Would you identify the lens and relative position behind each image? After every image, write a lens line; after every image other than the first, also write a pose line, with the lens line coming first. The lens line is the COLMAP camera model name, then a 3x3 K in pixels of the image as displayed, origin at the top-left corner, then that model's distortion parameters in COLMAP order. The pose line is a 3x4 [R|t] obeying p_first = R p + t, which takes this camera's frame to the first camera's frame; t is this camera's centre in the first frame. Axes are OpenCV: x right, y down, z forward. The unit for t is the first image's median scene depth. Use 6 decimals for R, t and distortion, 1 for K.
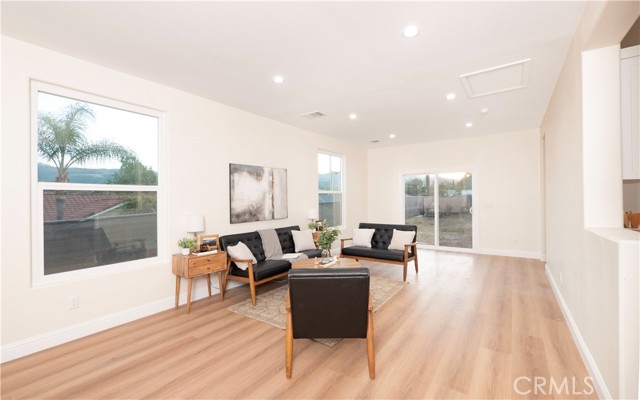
lens RADIAL K [[278.0, 0, 320.3], [0, 278.0, 186.4], [0, 0, 1]] dist [0.001089, 0.000122]
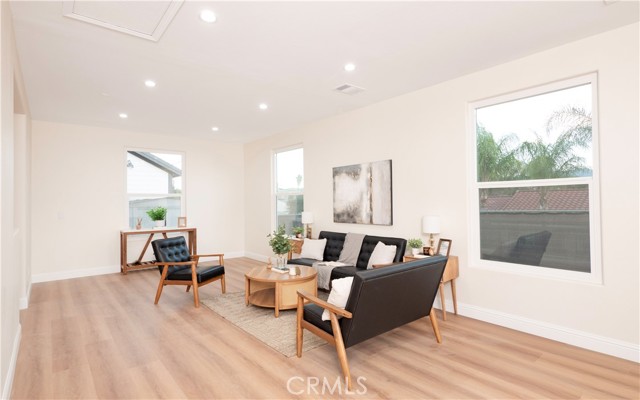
lens RADIAL K [[328.4, 0, 320.0], [0, 328.4, 200.0], [0, 0, 1]] dist [-0.004965, -0.000187]
pose [[-0.266297, 0.016530, -0.963749, 0.869990], [0.057005, 0.998373, 0.001373, 0.037623], [0.962204, -0.054573, -0.266806, 1.180123]]
